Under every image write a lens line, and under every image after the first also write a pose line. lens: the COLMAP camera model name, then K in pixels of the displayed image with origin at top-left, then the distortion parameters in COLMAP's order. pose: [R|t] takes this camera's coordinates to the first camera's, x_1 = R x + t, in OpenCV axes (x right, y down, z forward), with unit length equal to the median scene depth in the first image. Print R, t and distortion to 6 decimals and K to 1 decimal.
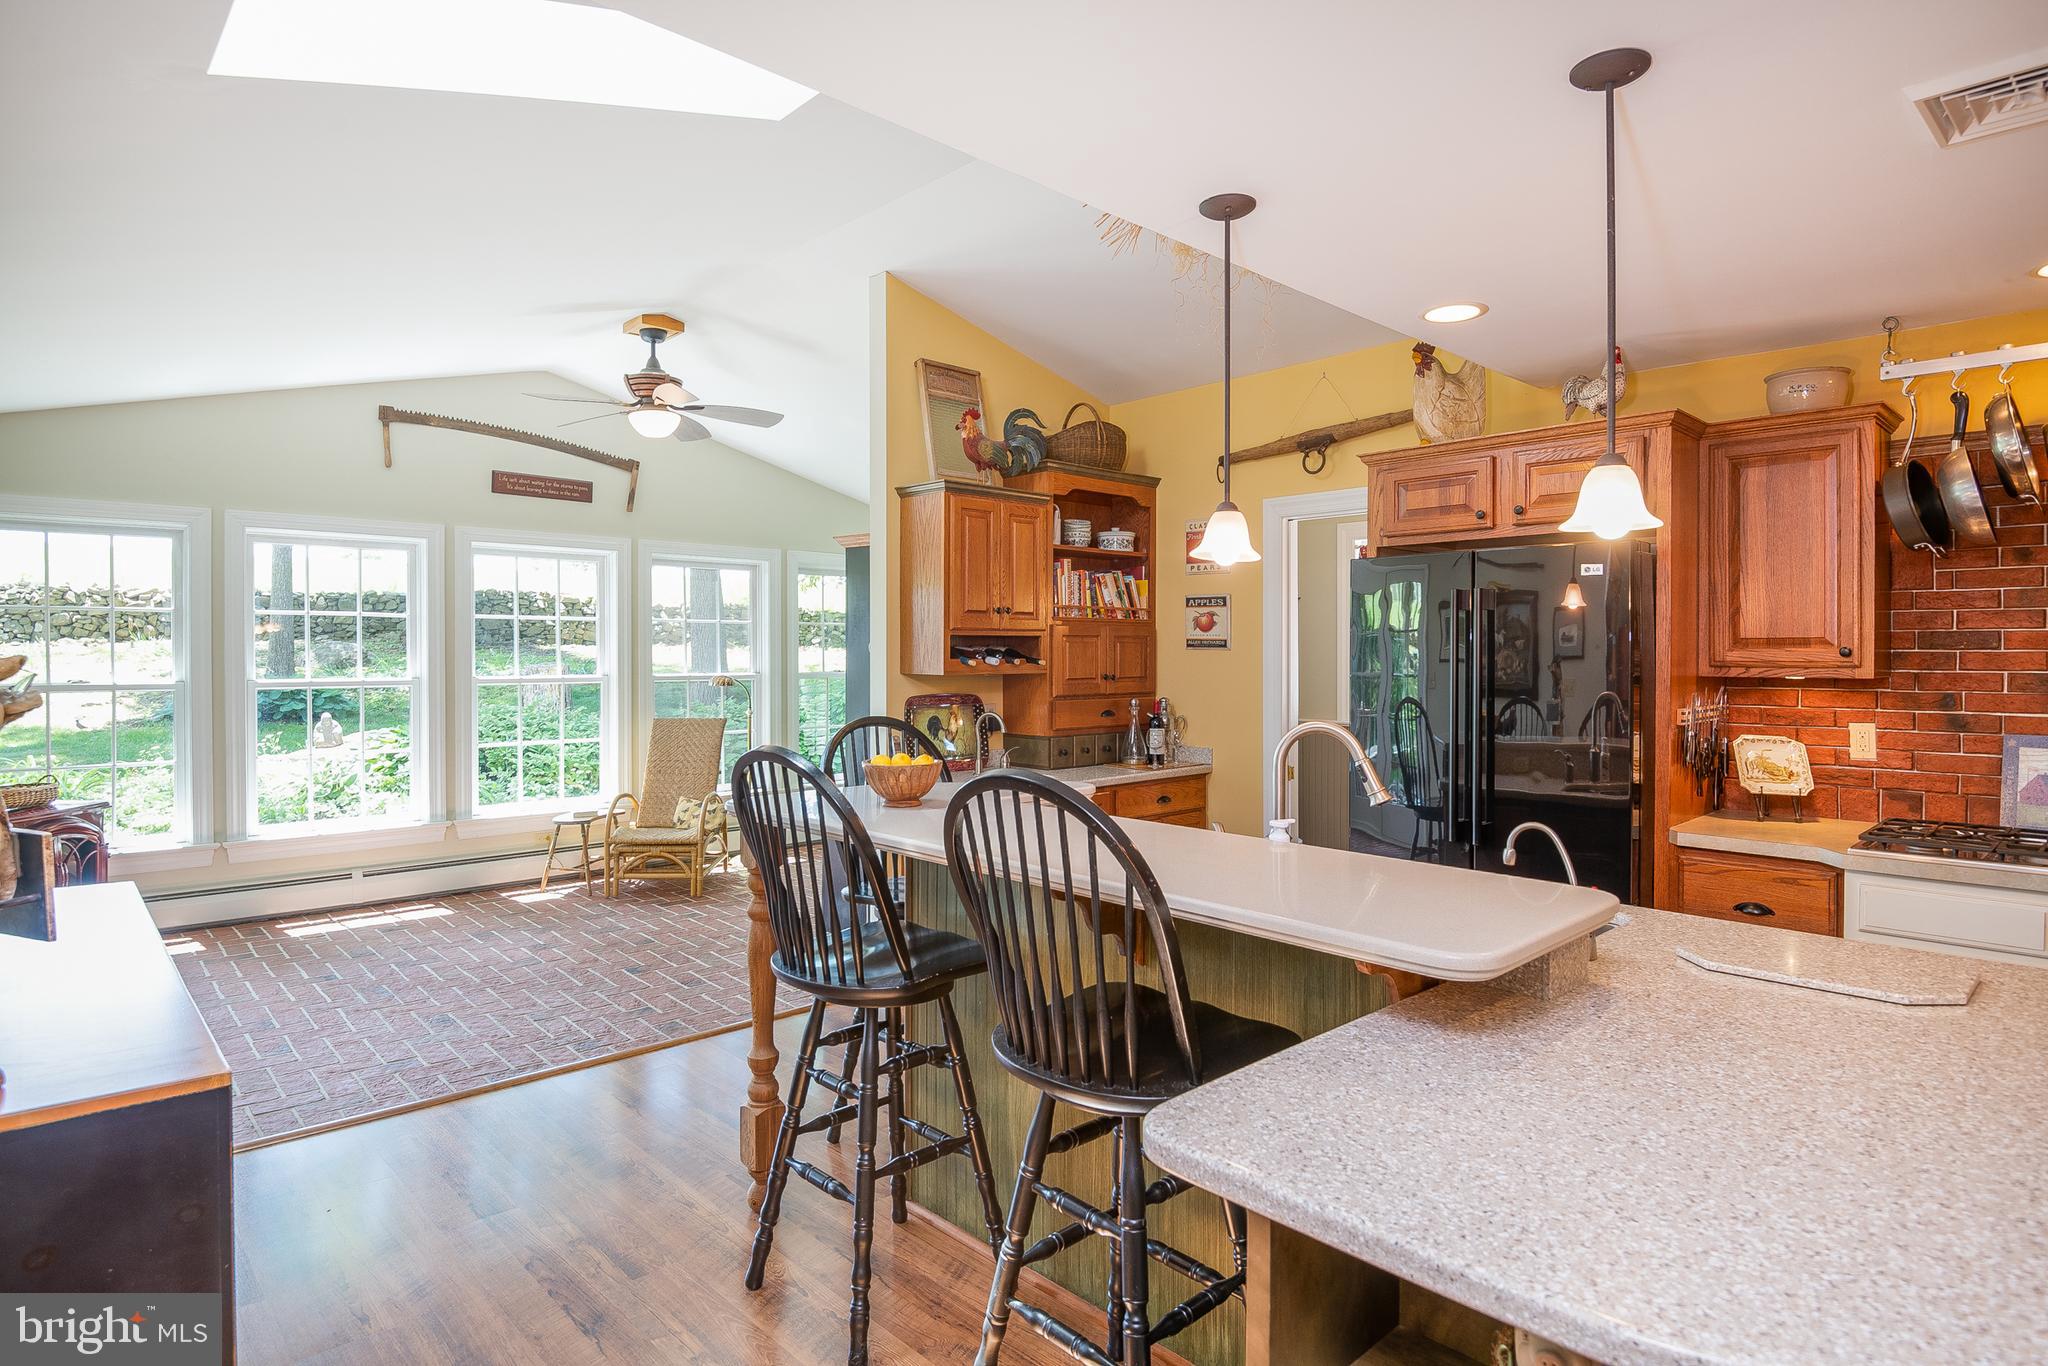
lens RADIAL K [[1074.4, 0, 989.1], [0, 1074.4, 661.9], [0, 0, 1]] dist [-0.006451, -0.016839]
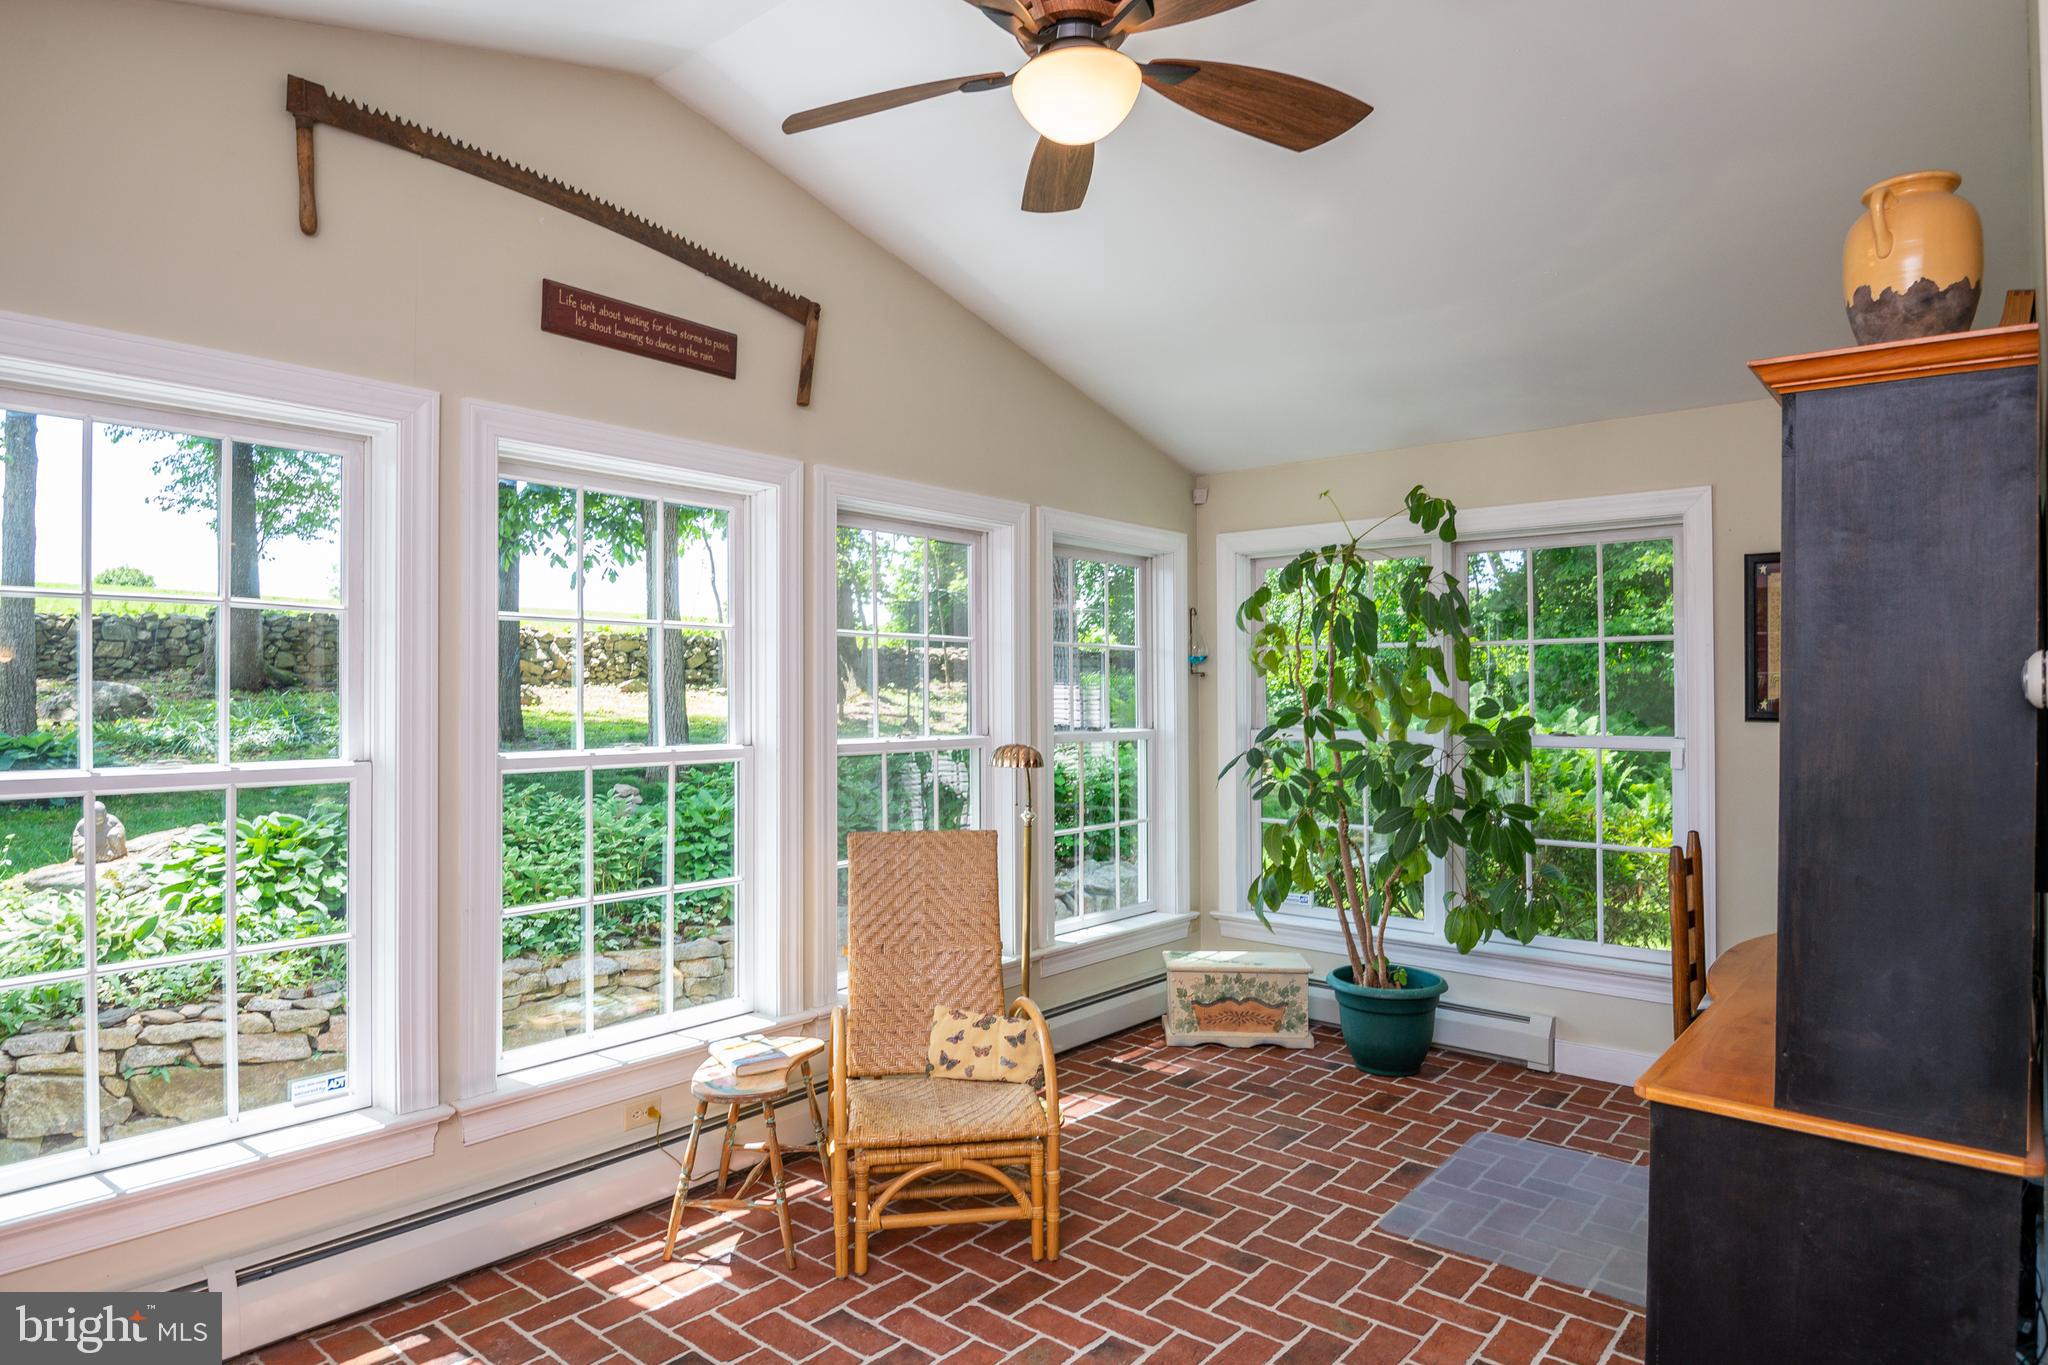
lens RADIAL K [[1196.0, 0, 1022.1], [0, 1196.0, 677.5], [0, 0, 1]] dist [-0.007208, -0.014941]
pose [[0.992929, -0.000063, 0.118706, -0.316497], [0.003036, 0.999686, -0.024870, -0.004006], [-0.118667, 0.025054, 0.992618, 0.482106]]
